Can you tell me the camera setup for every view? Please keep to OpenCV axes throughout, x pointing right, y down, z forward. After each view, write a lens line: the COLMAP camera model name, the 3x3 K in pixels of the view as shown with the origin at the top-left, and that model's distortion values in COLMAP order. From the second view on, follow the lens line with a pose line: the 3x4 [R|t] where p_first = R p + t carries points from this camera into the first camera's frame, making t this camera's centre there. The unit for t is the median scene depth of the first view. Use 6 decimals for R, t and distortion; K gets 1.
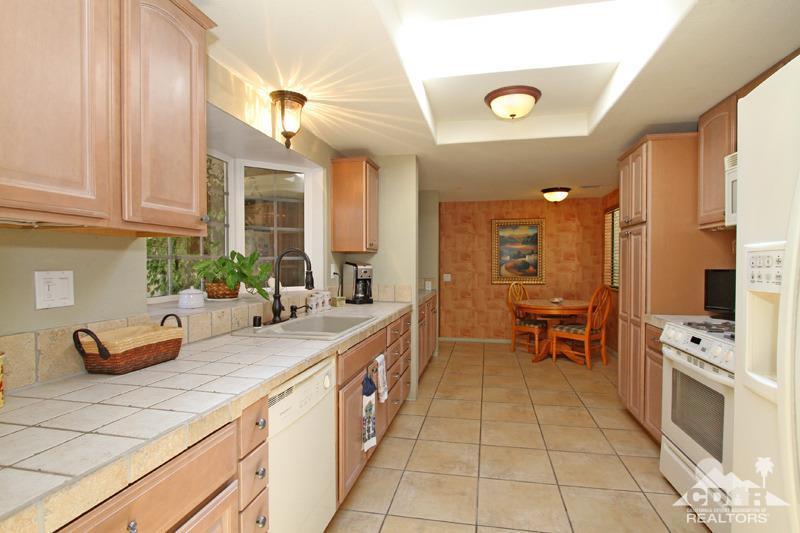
lens RADIAL K [[410.9, 0, 398.4], [0, 410.9, 267.4], [0, 0, 1]] dist [-0.016246, 0.000343]
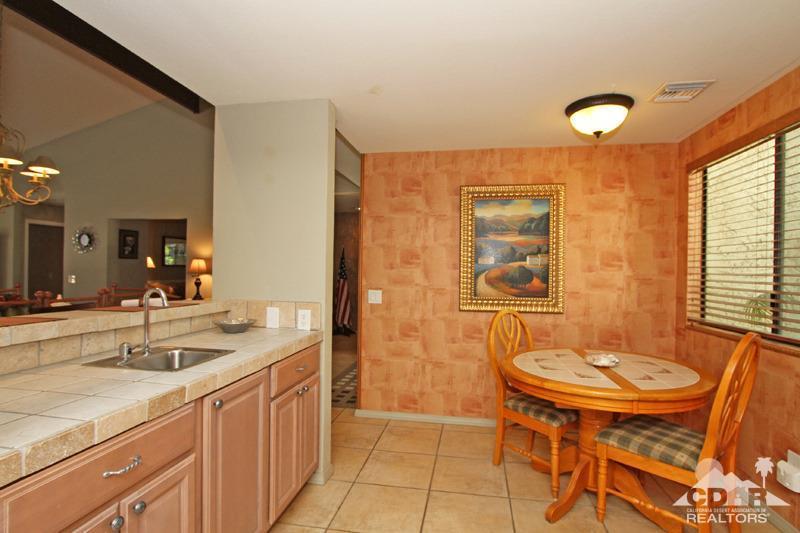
lens RADIAL K [[410.9, 0, 395.5], [0, 410.9, 268.6], [0, 0, 1]] dist [-0.016246, 0.000343]
pose [[0.999611, 0.015152, 0.023398, 0.136926], [-0.014804, 0.999778, -0.014960, -0.003830], [-0.023620, 0.014608, 0.999614, 0.494261]]
